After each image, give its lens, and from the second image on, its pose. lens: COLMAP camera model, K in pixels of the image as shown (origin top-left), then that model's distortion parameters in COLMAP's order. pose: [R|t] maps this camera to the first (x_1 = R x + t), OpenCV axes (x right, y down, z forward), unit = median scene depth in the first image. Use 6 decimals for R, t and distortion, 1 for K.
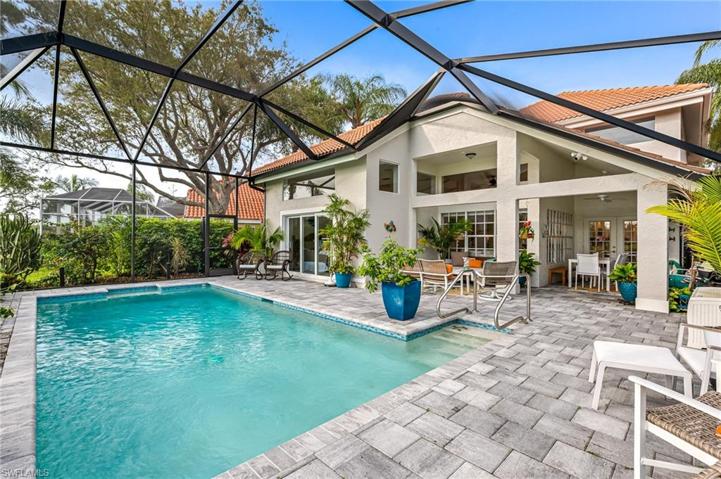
lens RADIAL K [[329.6, 0, 357.0], [0, 329.6, 238.8], [0, 0, 1]] dist [-0.002303, -0.000191]
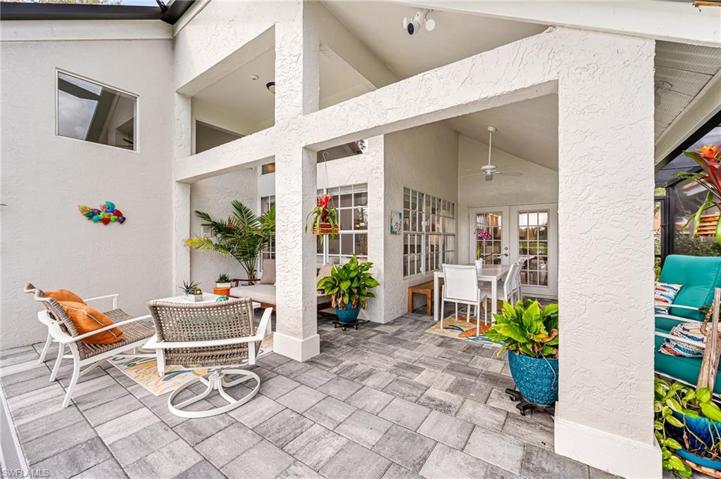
lens RADIAL K [[288.4, 0, 362.3], [0, 288.4, 239.4], [0, 0, 1]] dist [0.003508, -0.000388]
pose [[0.981401, -0.004476, 0.191918, 0.426947], [0.004557, 0.999990, 0.000020, 0.004422], [-0.191916, 0.000855, 0.981411, 0.532300]]
